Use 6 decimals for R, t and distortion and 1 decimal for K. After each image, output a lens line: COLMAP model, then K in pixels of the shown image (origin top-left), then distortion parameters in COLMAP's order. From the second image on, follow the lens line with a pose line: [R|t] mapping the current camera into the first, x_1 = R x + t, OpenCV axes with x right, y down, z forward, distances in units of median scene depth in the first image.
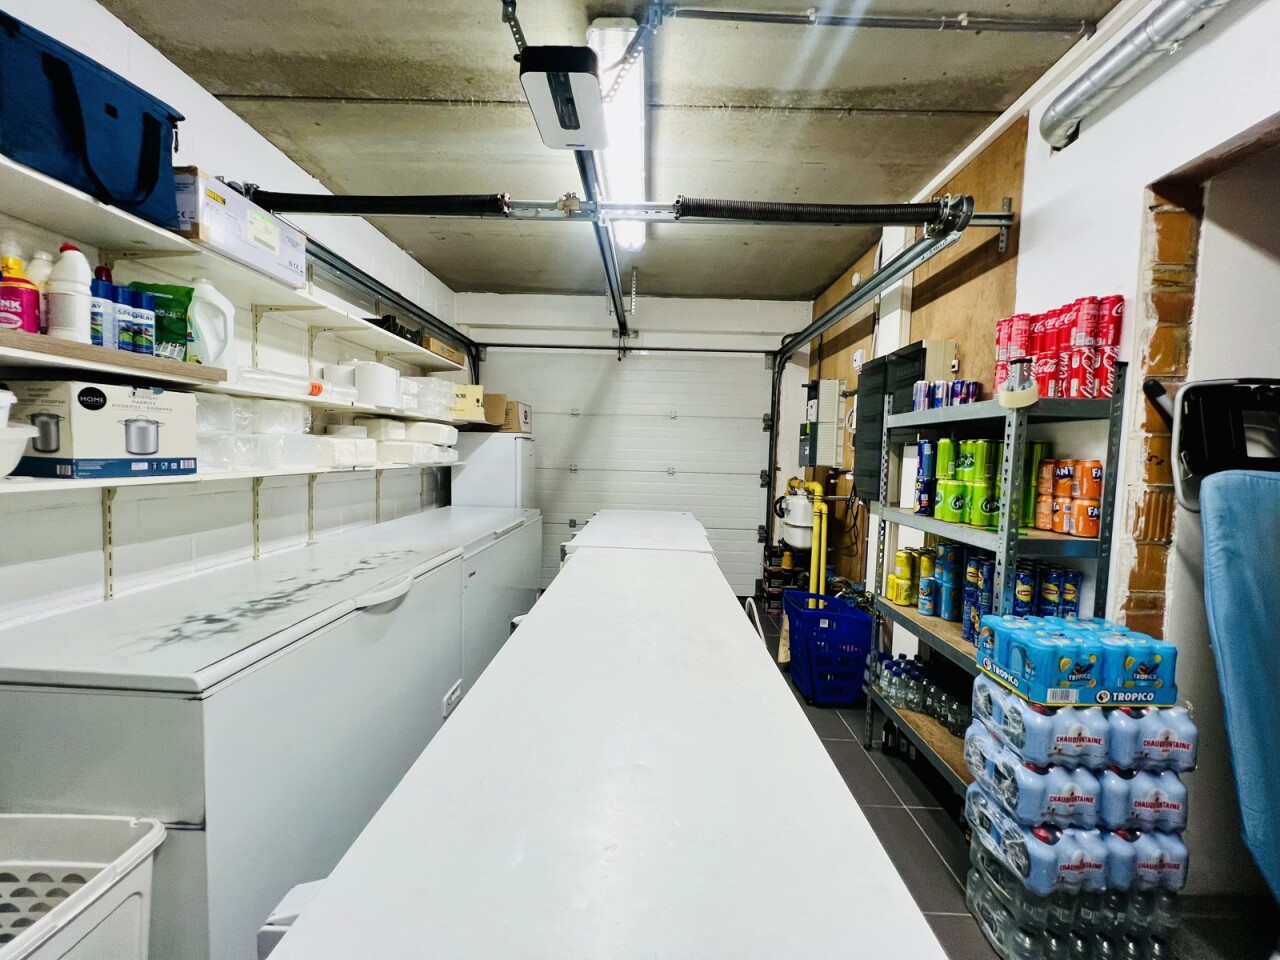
lens RADIAL K [[510.6, 0, 642.9], [0, 510.6, 480.7], [0, 0, 1]] dist [-0.006282, 0.001547]
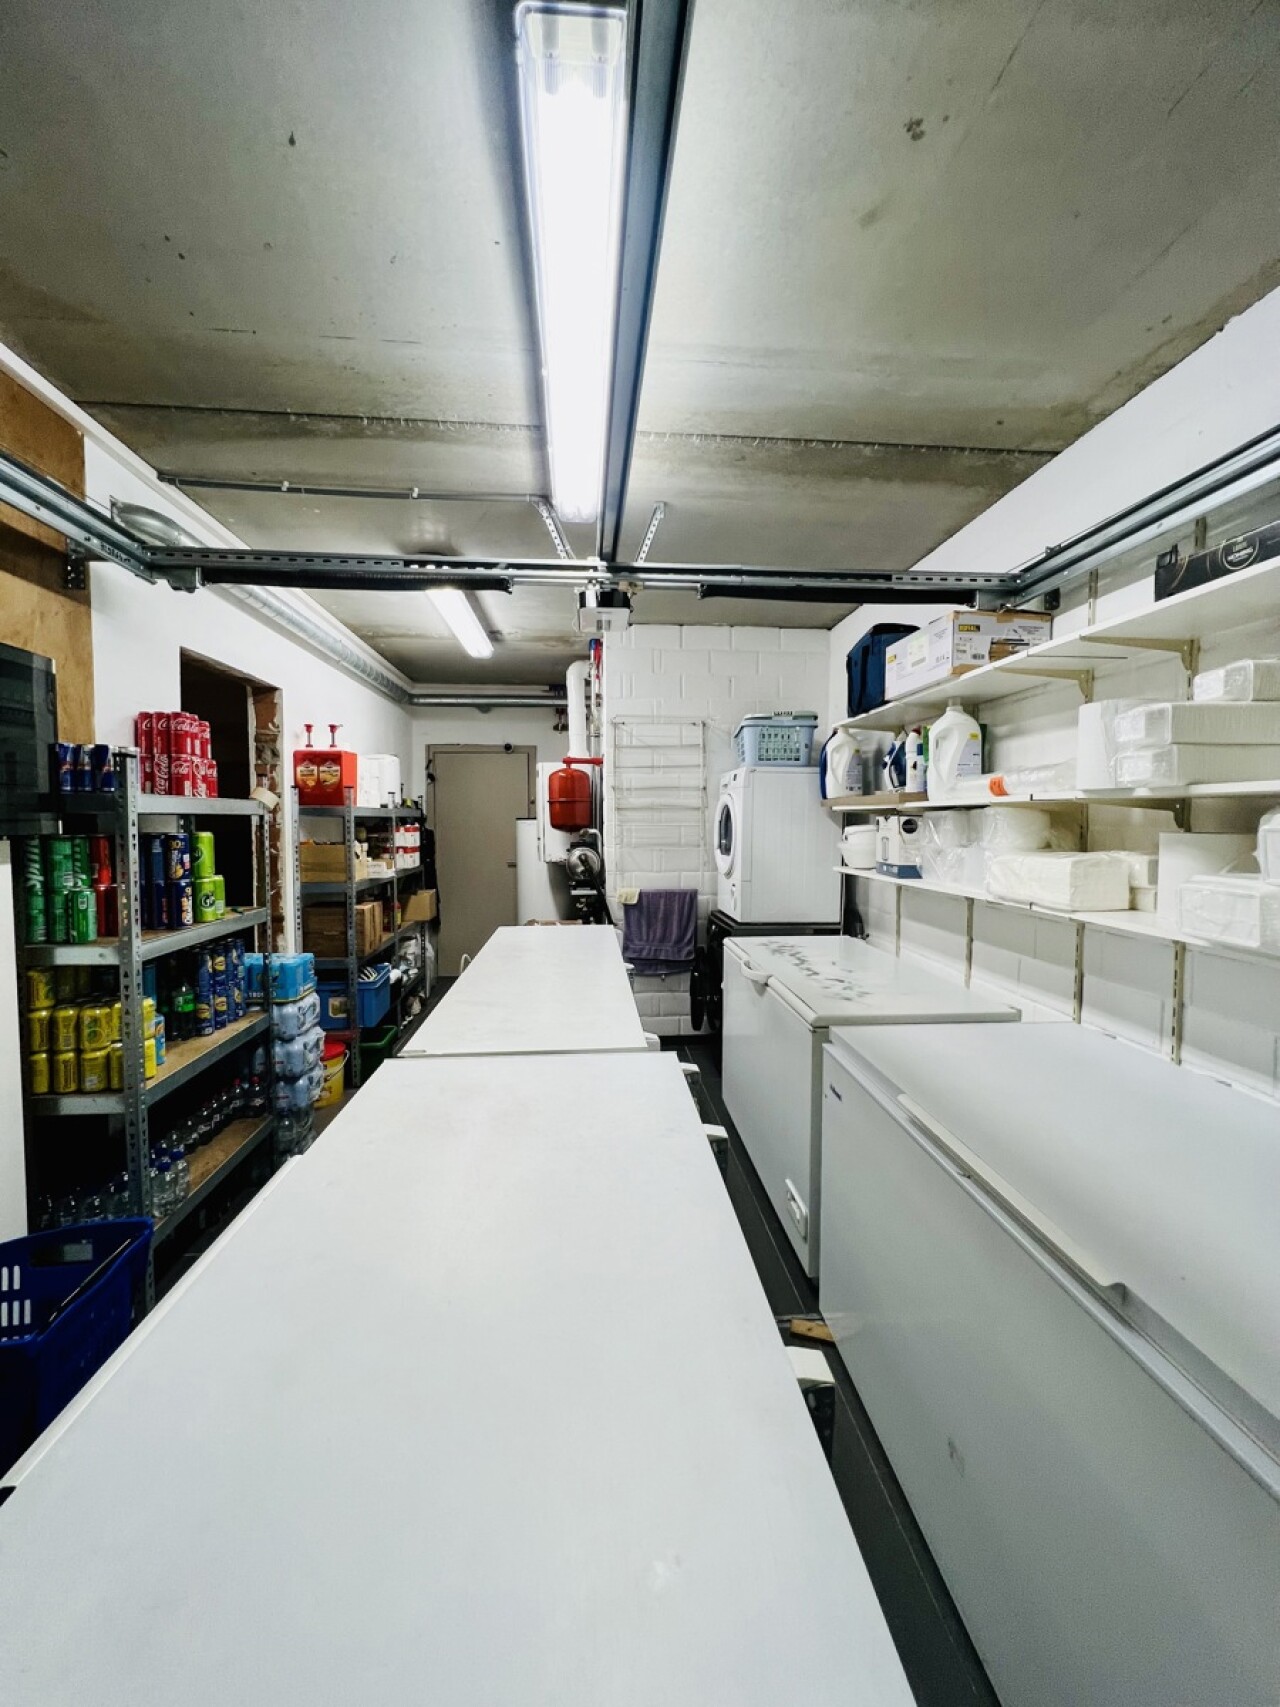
lens RADIAL K [[680.9, 0, 639.9], [0, 680.9, 854.5], [0, 0, 1]] dist [-0.006282, 0.001547]
pose [[-0.994153, -0.023743, -0.105336, -0.045158], [-0.034239, 0.994500, 0.098982, -0.180629], [0.102407, 0.102010, -0.989498, 2.137484]]
